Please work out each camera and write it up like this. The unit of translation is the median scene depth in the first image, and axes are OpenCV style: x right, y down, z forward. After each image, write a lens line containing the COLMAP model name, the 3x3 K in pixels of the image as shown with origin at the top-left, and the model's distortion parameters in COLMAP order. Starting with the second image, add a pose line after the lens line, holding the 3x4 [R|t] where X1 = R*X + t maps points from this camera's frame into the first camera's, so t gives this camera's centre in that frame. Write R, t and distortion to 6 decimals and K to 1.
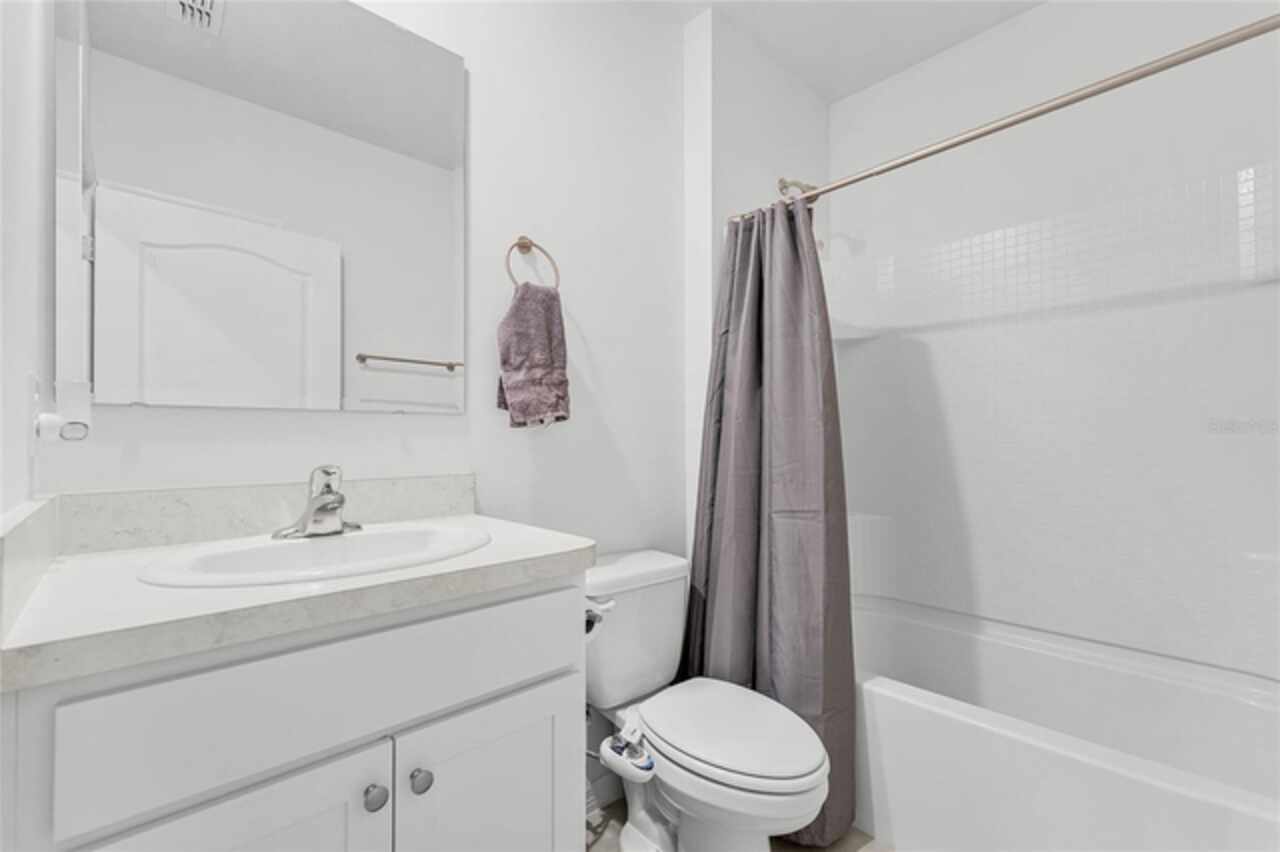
lens RADIAL K [[556.7, 0, 640.0], [0, 556.7, 426.0], [0, 0, 1]] dist [0.000230, 0.000073]
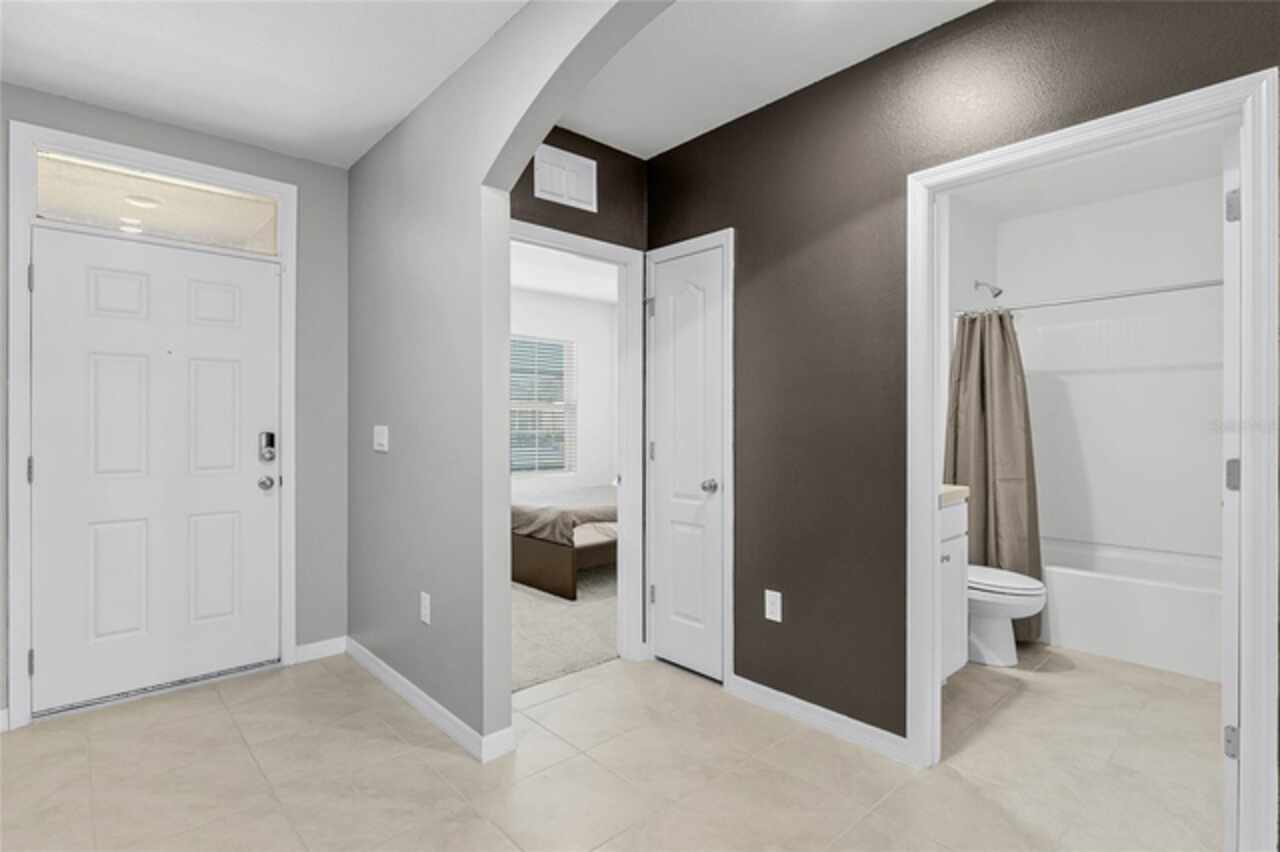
lens RADIAL K [[624.1, 0, 640.0], [0, 624.1, 426.0], [0, 0, 1]] dist [-0.000595, -0.000126]
pose [[0.999974, 0.007009, -0.001930, -0.915563], [-0.006964, 0.999721, 0.022582, -0.066567], [0.002087, -0.022568, 0.999743, -1.061143]]
